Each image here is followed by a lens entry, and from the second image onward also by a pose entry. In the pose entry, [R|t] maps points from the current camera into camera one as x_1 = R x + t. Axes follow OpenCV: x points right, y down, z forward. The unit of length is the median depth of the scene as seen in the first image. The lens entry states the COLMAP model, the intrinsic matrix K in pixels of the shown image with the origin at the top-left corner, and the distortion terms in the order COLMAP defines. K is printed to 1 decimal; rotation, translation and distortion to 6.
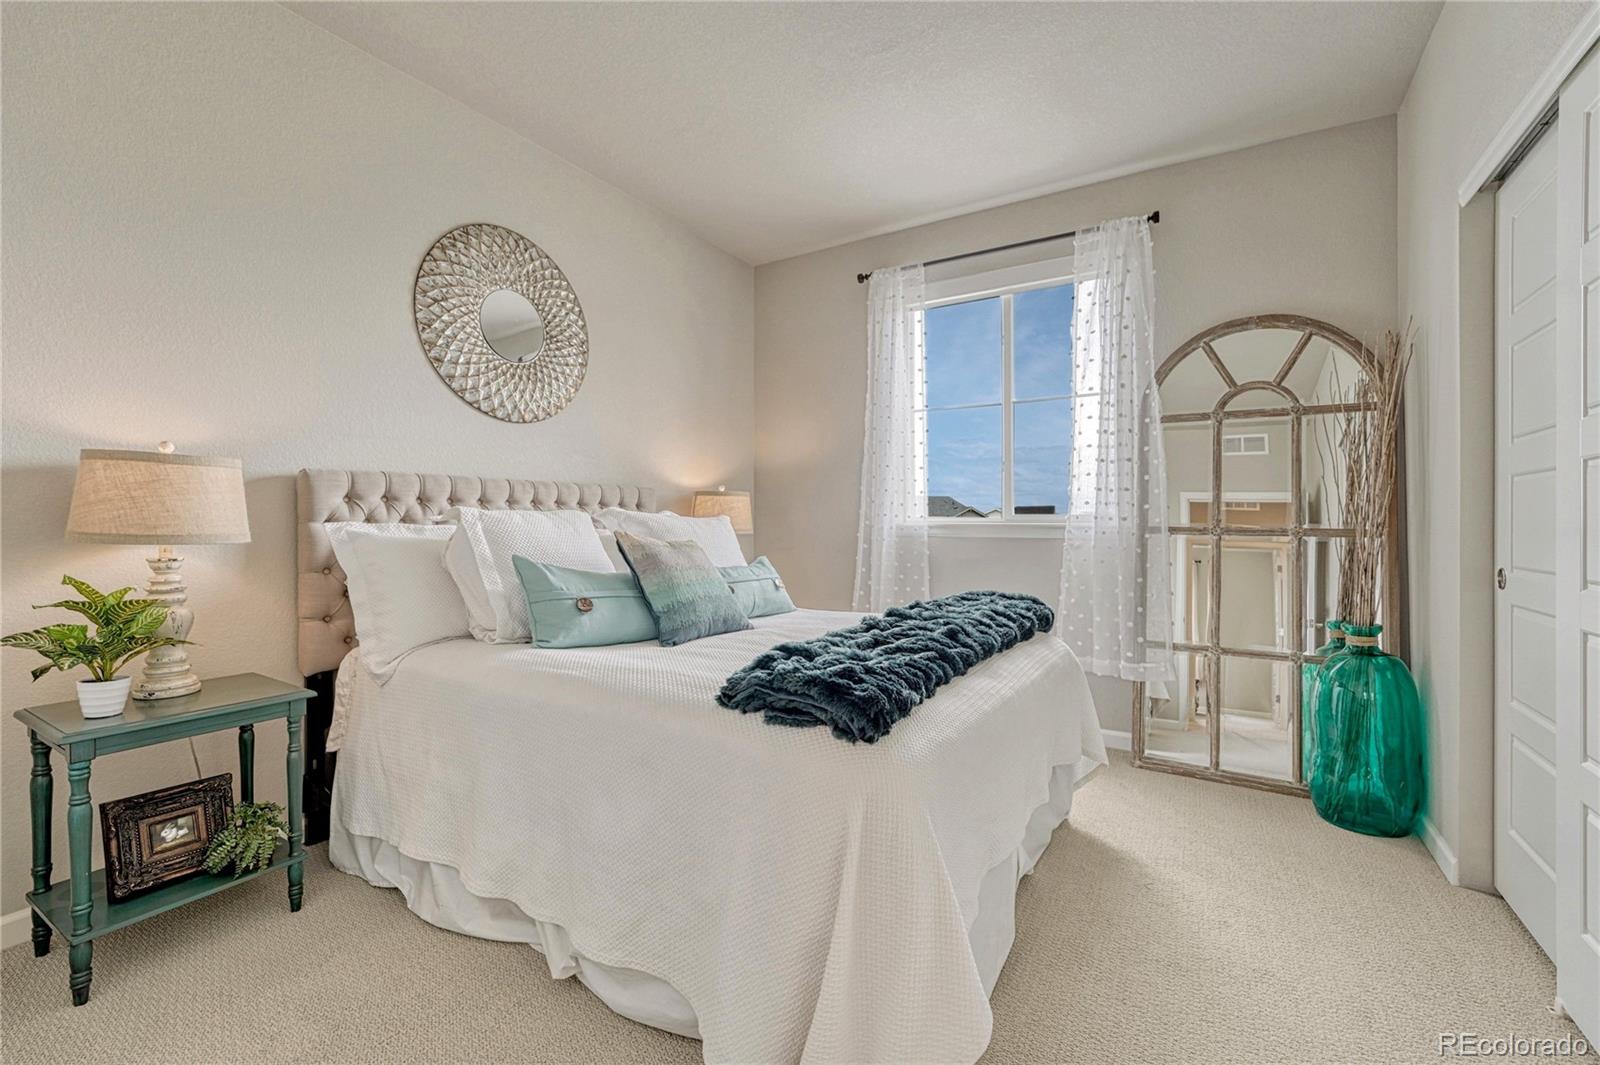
lens RADIAL K [[672.2, 0, 795.8], [0, 672.2, 534.3], [0, 0, 1]] dist [-0.011597, 0.000059]
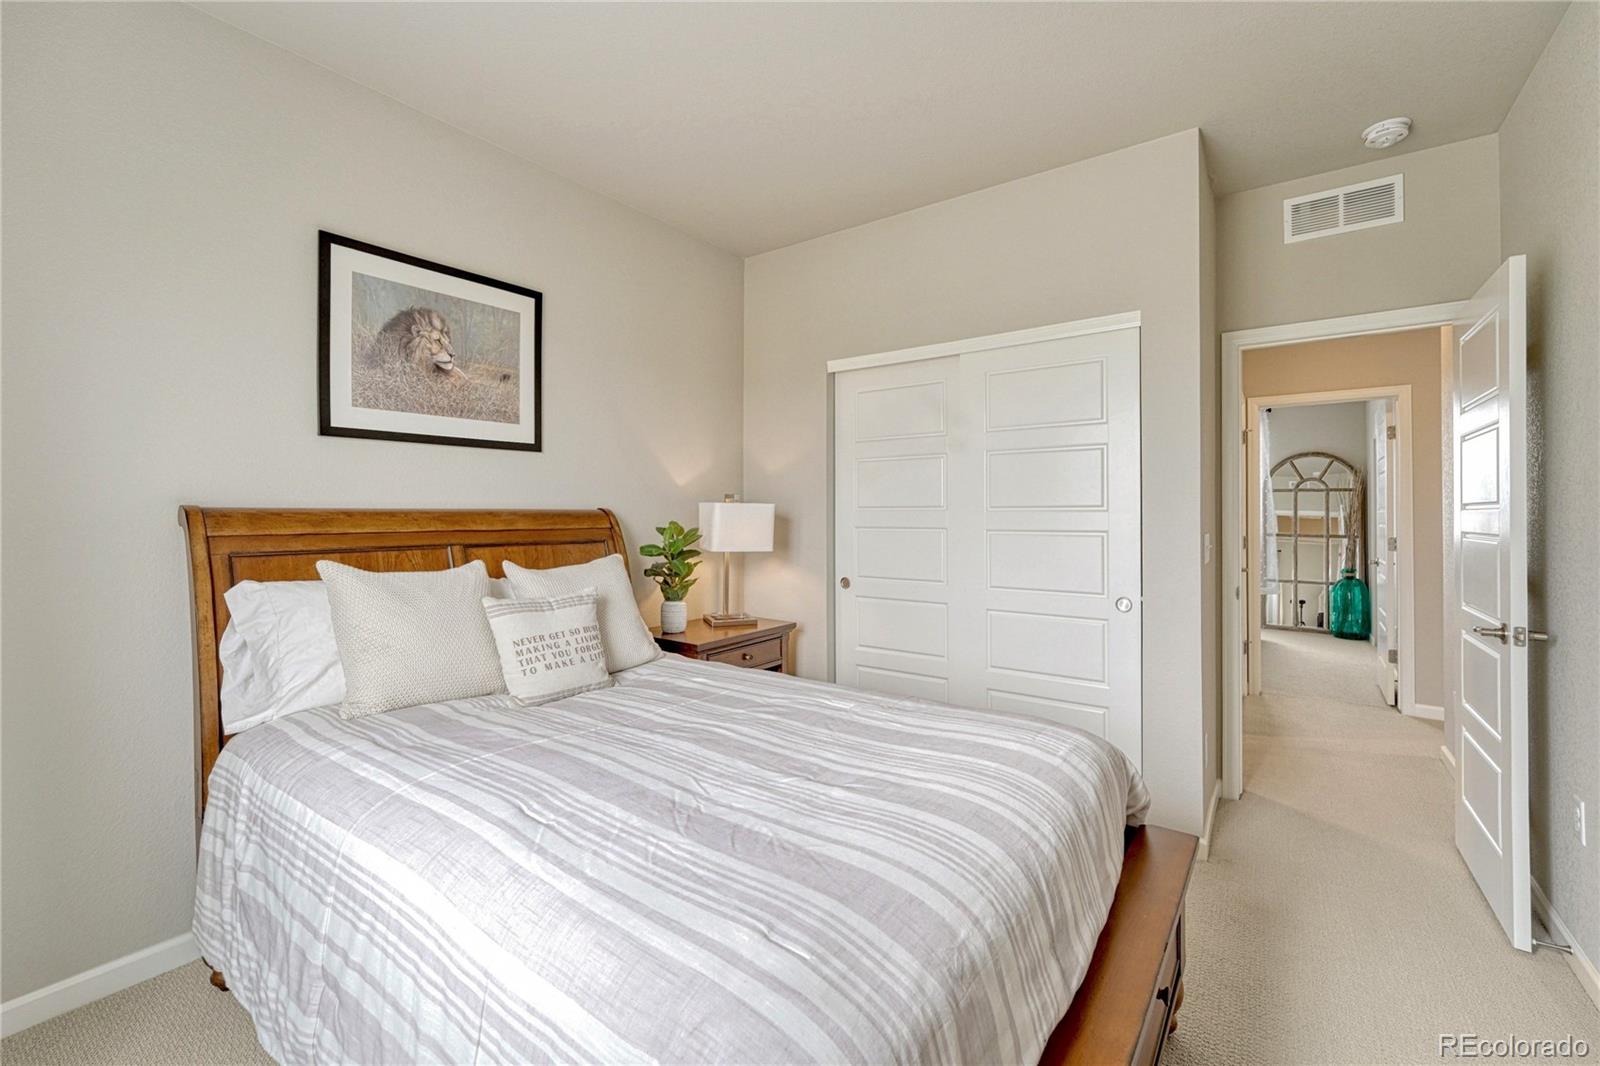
lens RADIAL K [[667.2, 0, 797.7], [0, 667.2, 524.0], [0, 0, 1]] dist [-0.010770, 0.000051]
pose [[0.996598, 0.004404, -0.082298, -1.072553], [-0.005287, 0.999931, -0.010521, -0.011845], [0.082246, 0.010920, 0.996552, -1.706334]]
